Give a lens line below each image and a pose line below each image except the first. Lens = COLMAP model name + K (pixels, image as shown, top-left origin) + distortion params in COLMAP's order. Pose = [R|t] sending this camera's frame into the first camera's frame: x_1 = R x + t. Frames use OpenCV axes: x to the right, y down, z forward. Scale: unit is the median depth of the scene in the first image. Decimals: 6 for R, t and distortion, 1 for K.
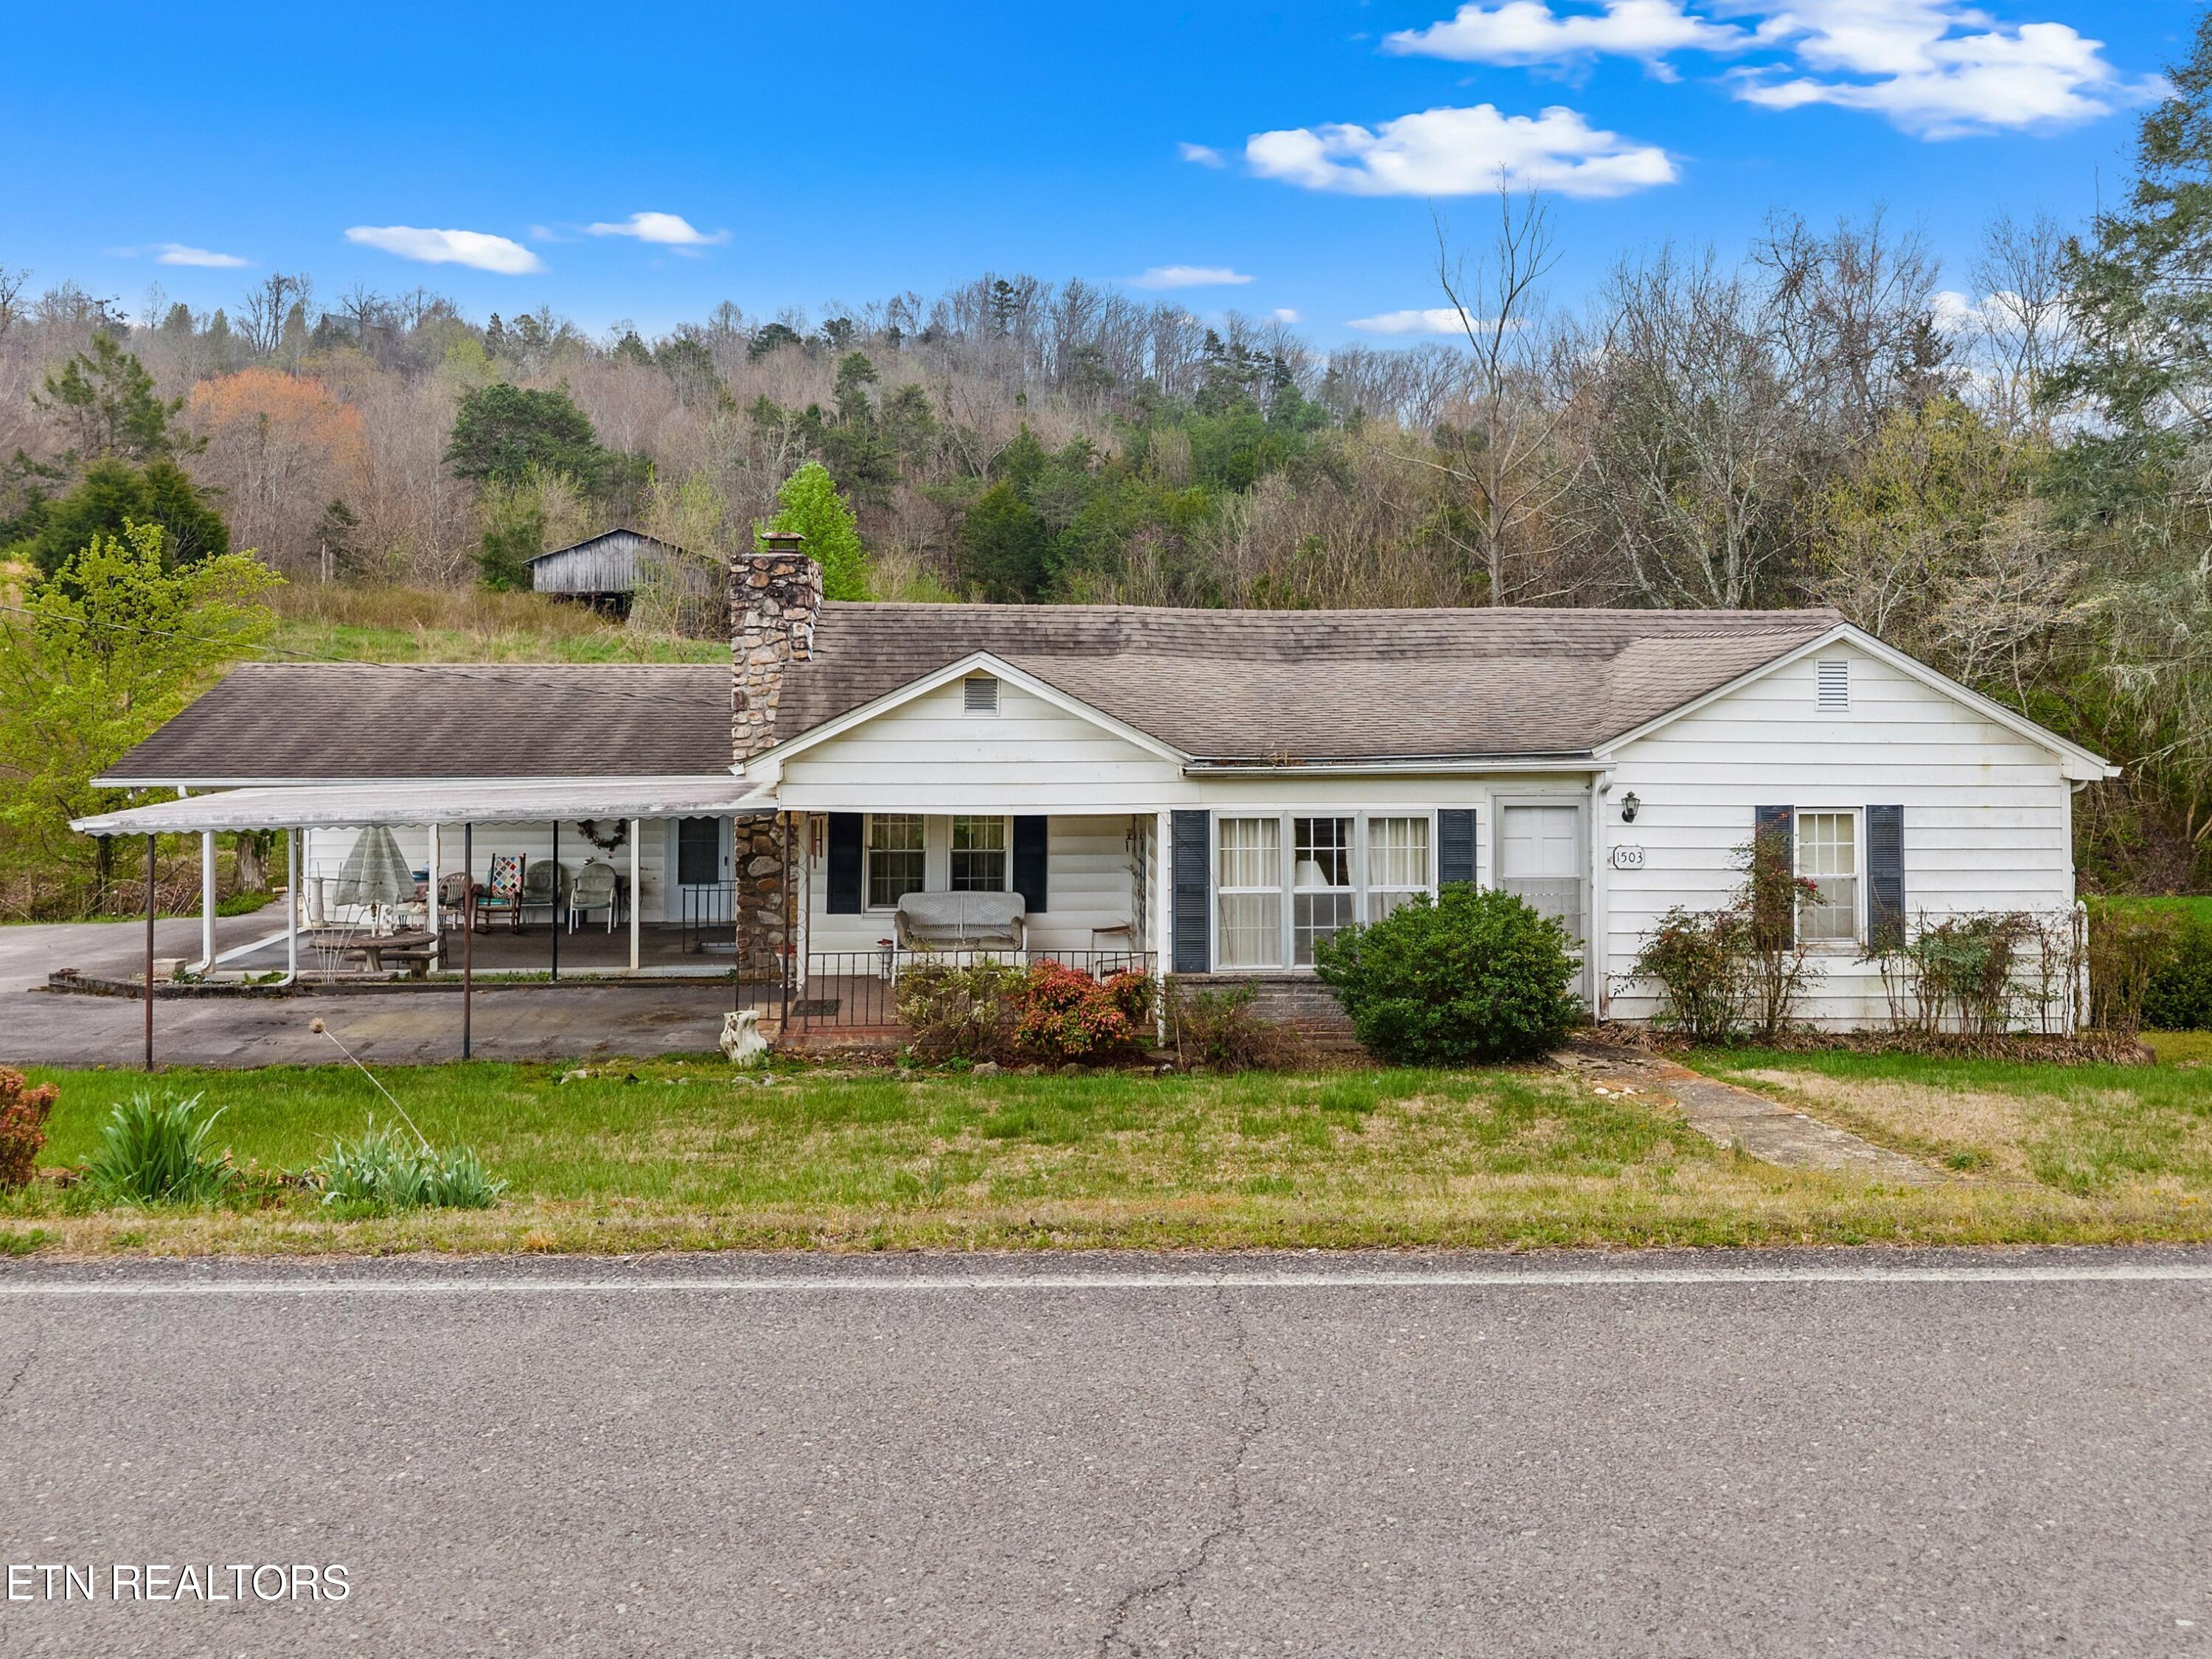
lens RADIAL K [[1786.8, 0, 1131.6], [0, 1786.8, 683.9], [0, 0, 1]] dist [0.063691, -0.092372]
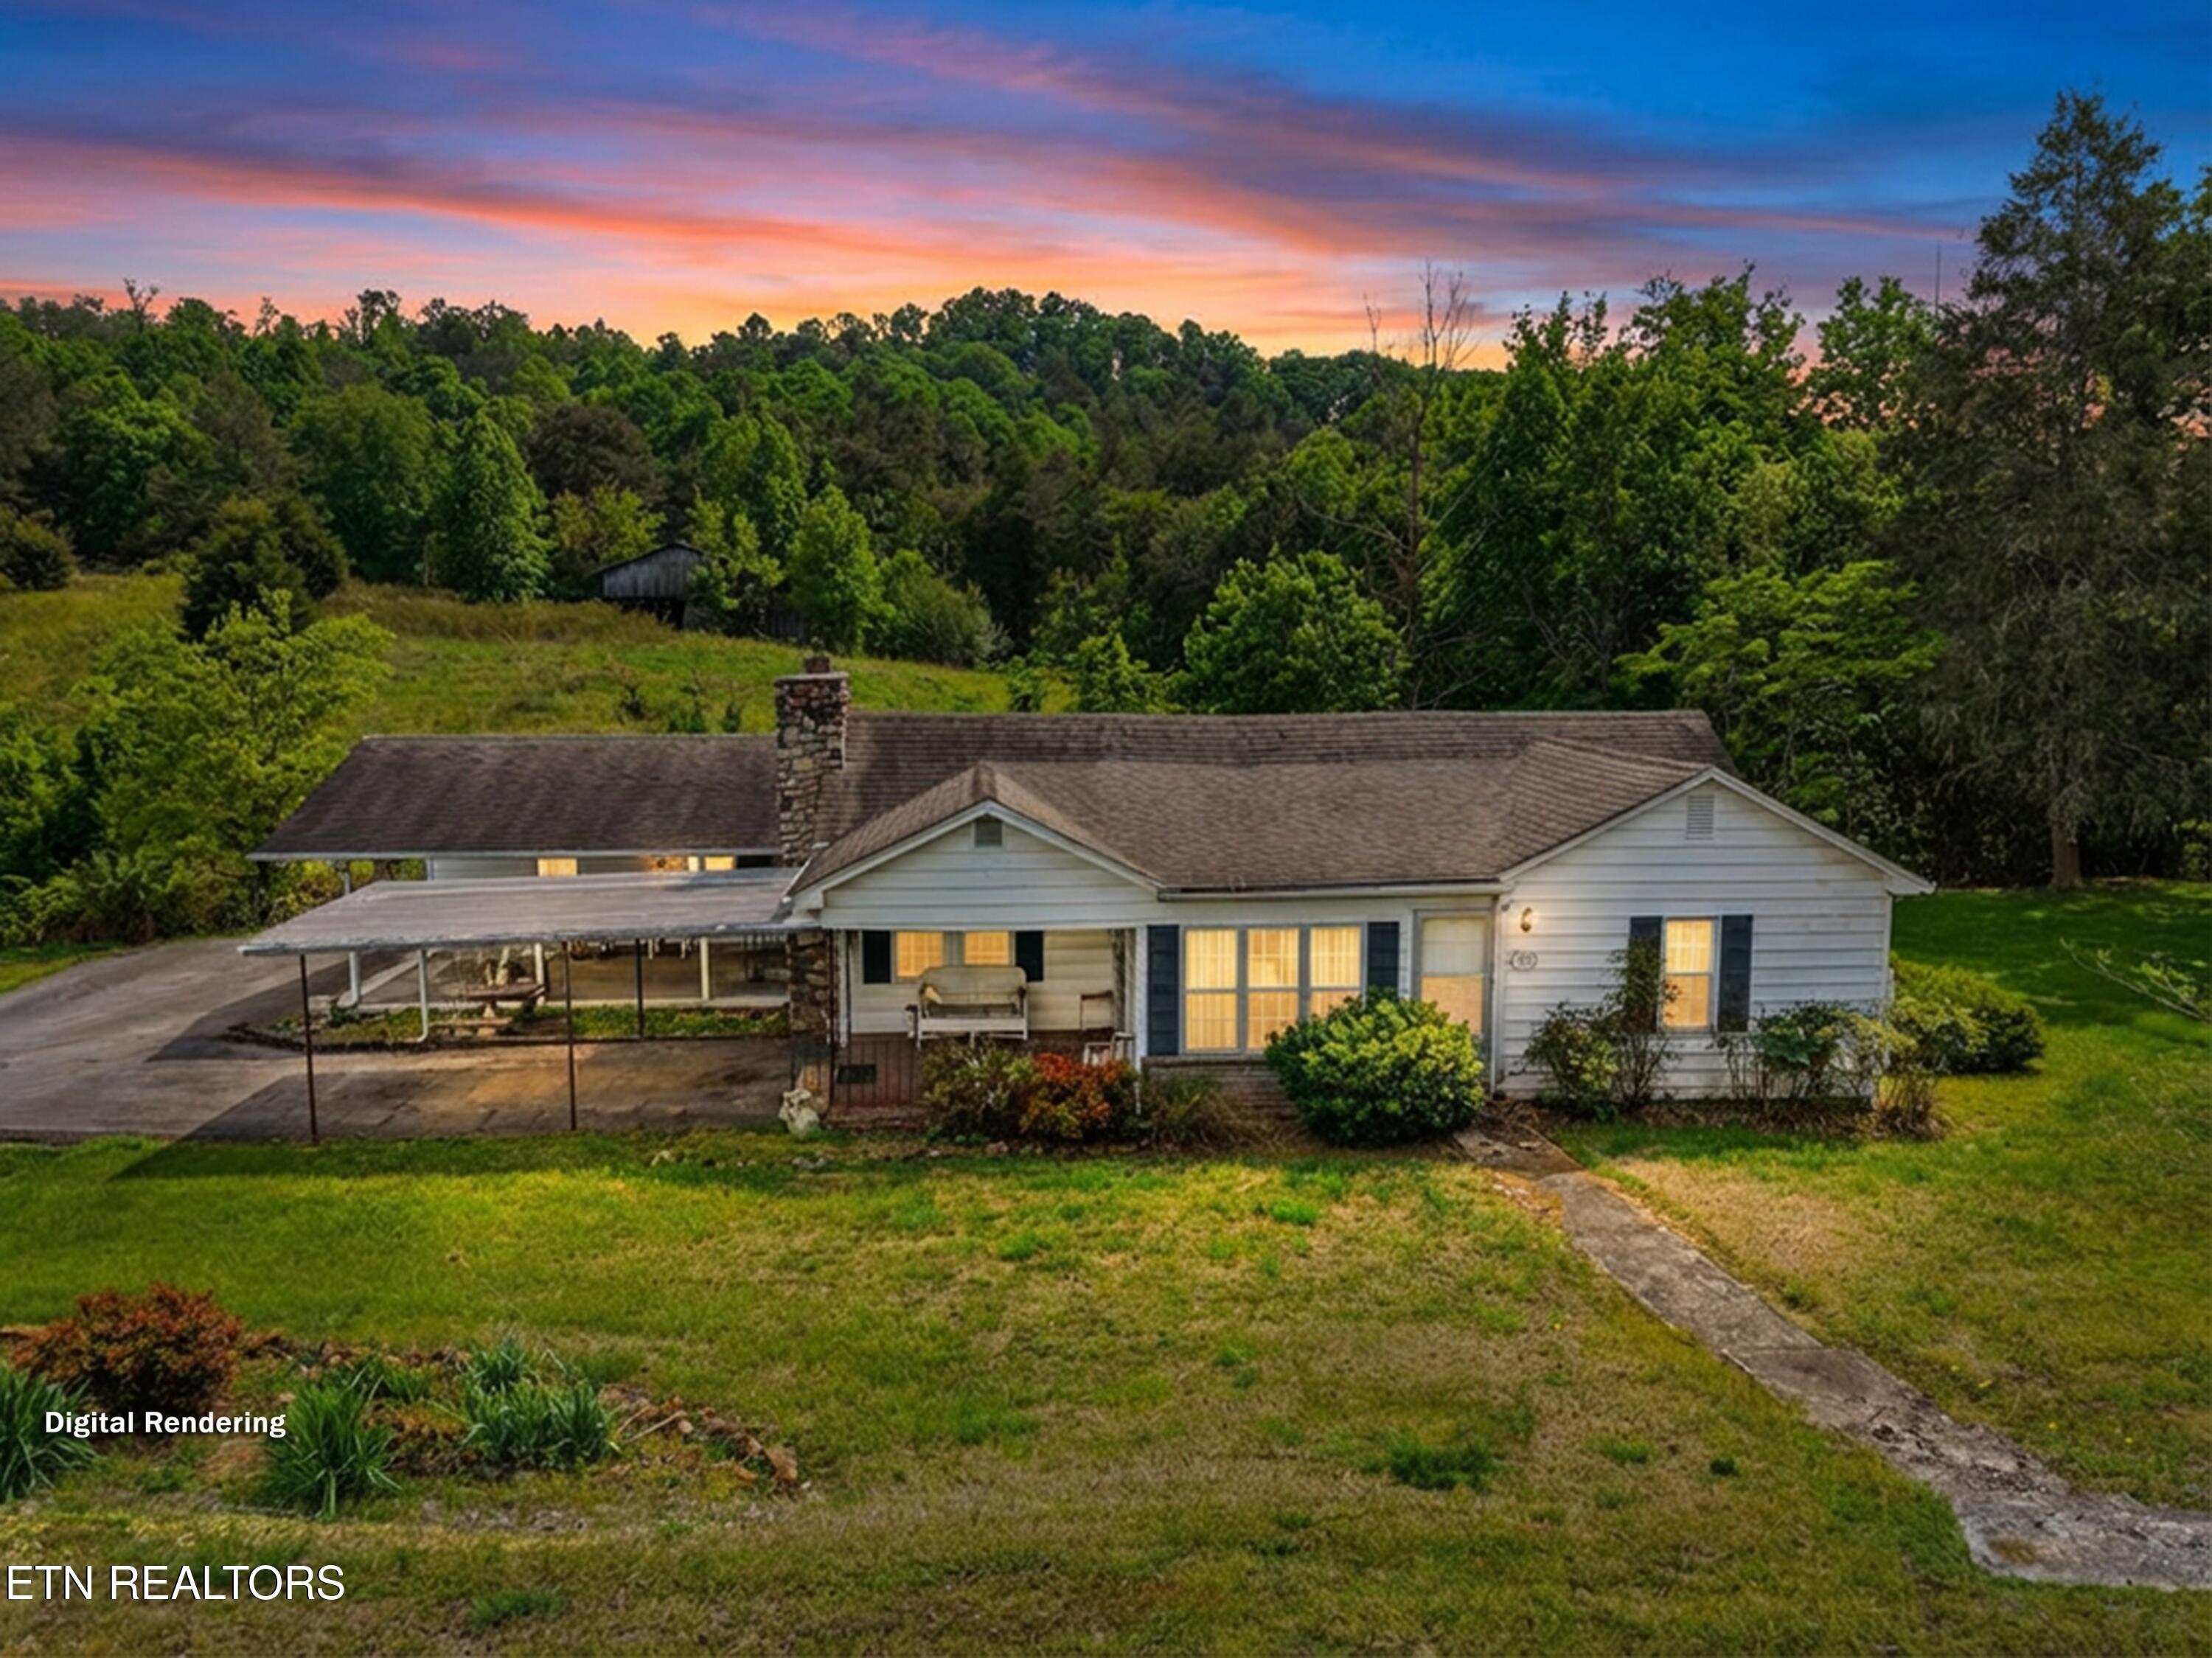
lens RADIAL K [[1473.0, 0, 1106.0], [0, 1473.0, 829.0], [0, 0, 1]] dist [0.052350, -0.065687]
pose [[0.999993, -0.003216, 0.002067, -0.006164], [0.002919, 0.991497, 0.130094, -0.100976], [-0.002467, -0.130087, 0.991500, 0.018139]]
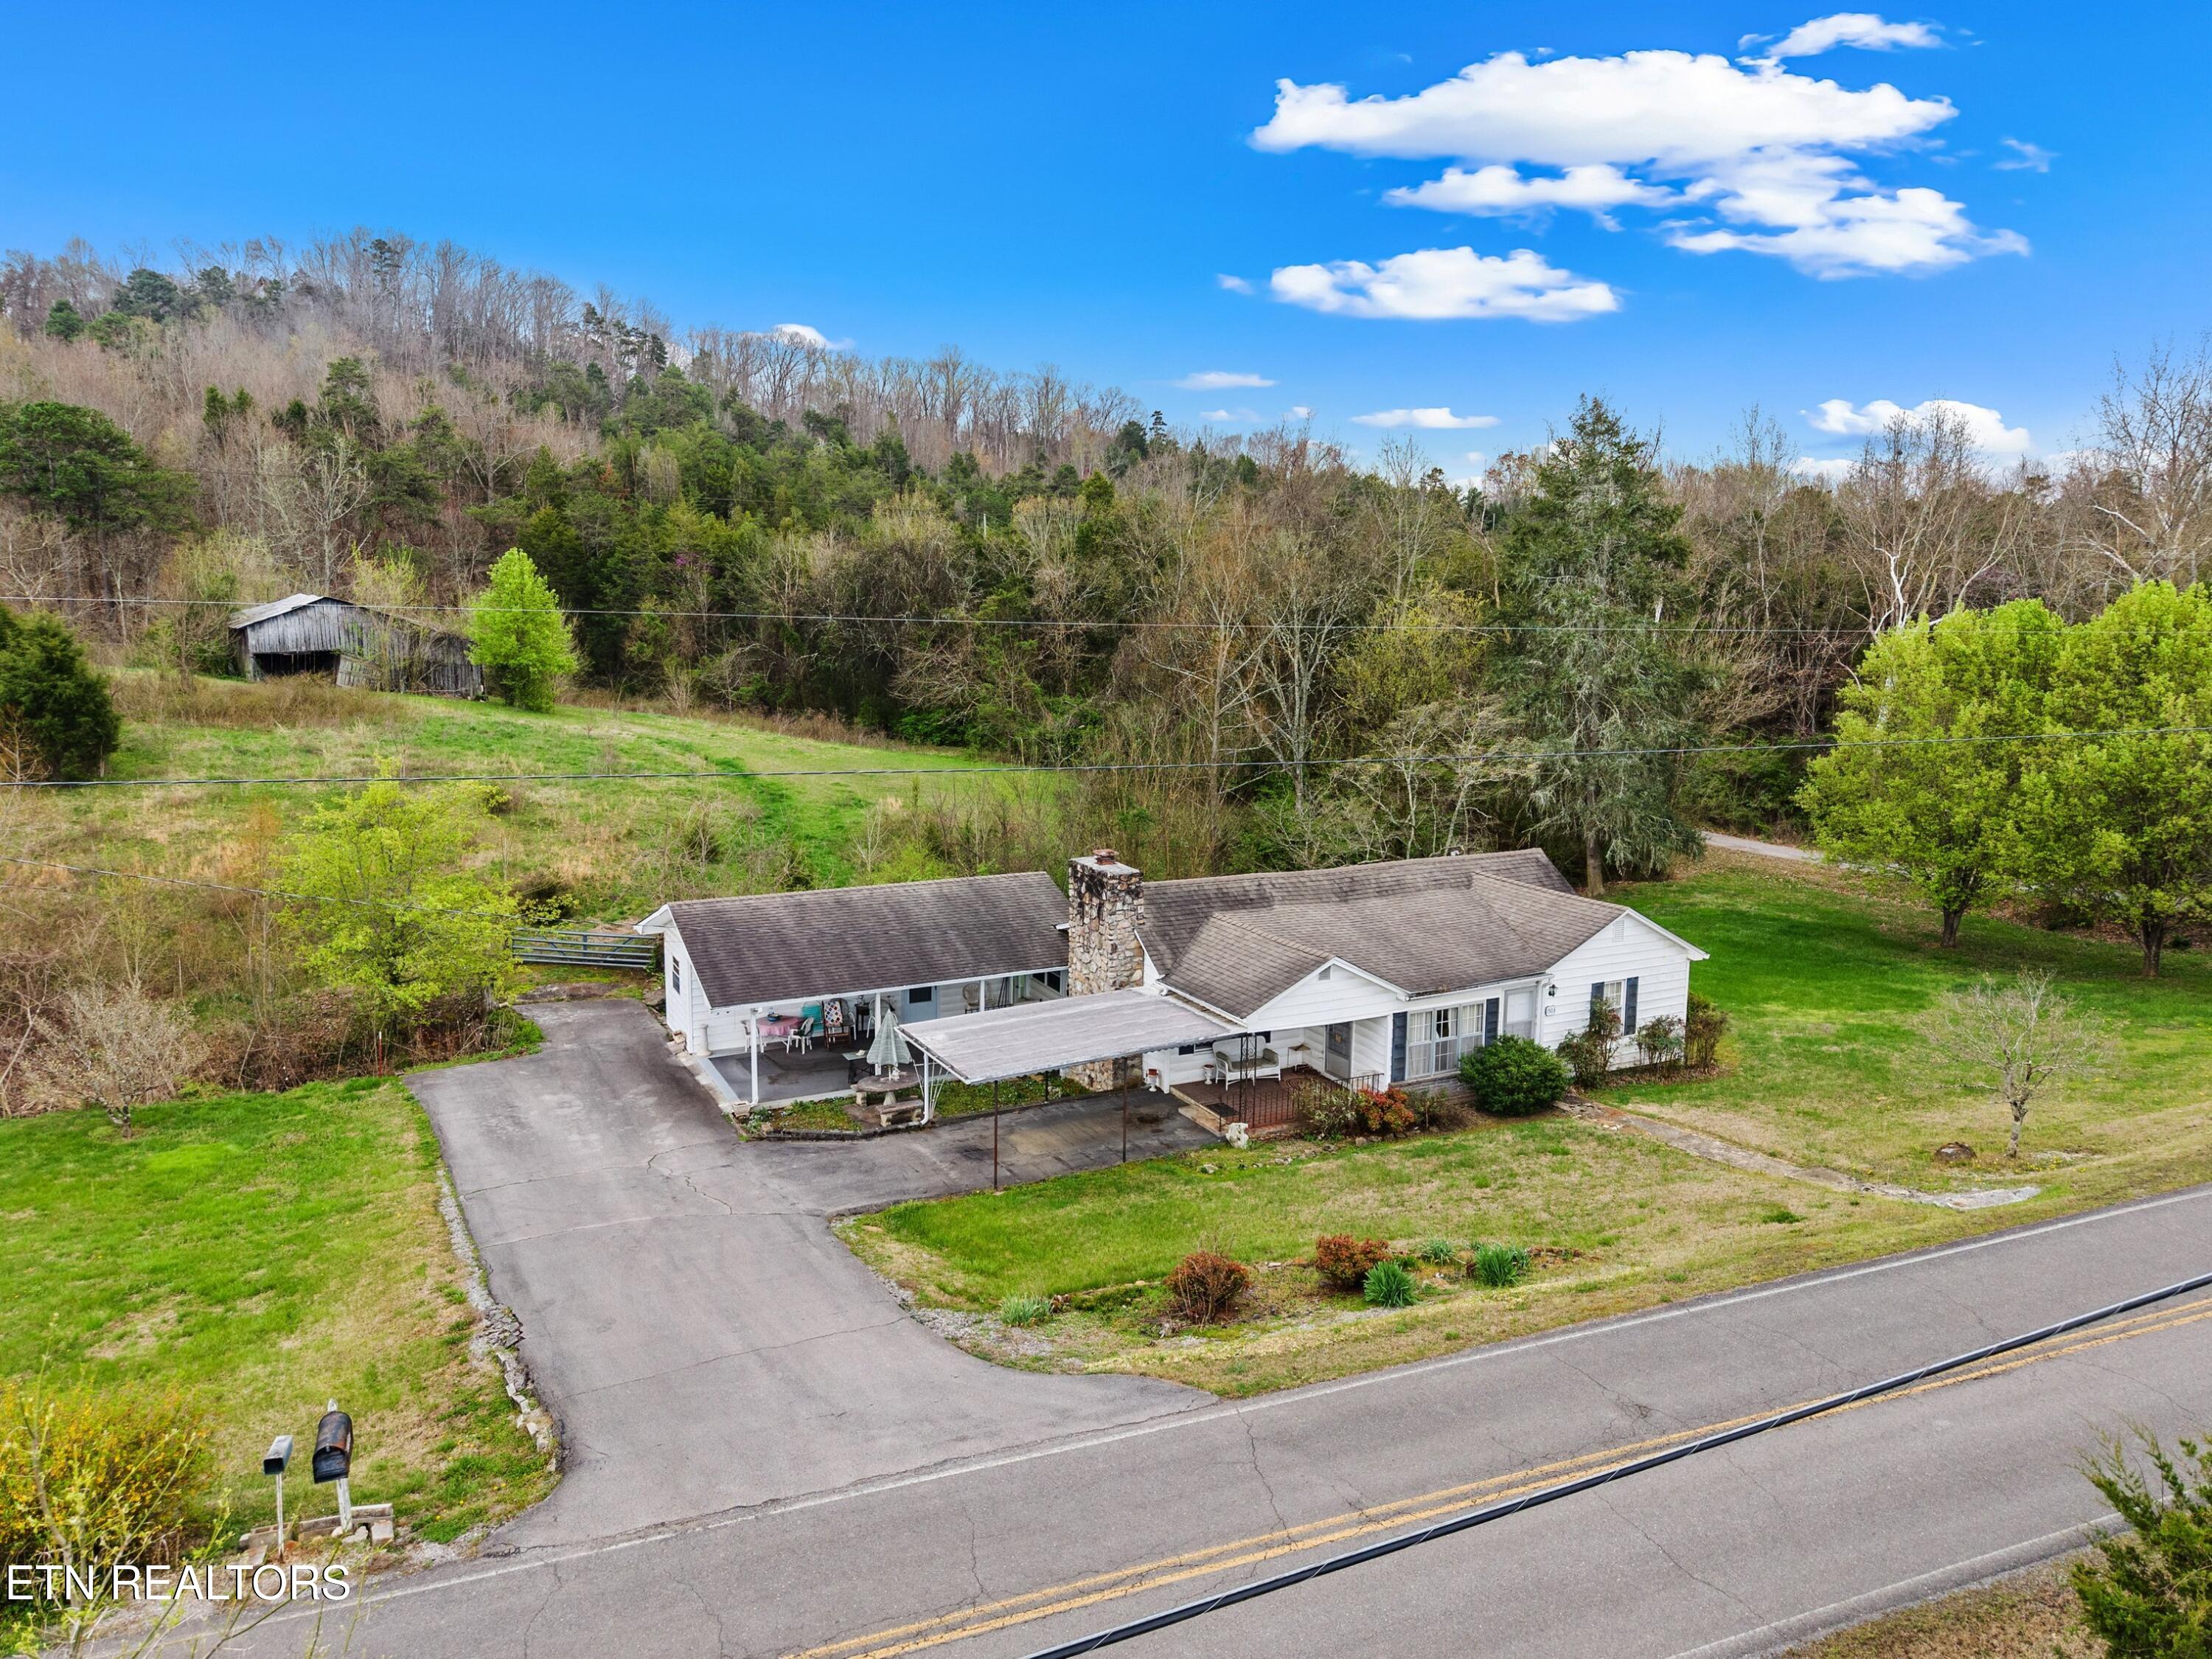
lens RADIAL K [[1473.1, 0, 1106.0], [0, 1473.1, 829.5], [0, 0, 1]] dist [0.052350, -0.065687]
pose [[0.920457, -0.054244, 0.387062, -0.835281], [-0.005549, 0.988409, 0.151715, -0.358970], [-0.390805, -0.141795, 0.909486, -0.427267]]
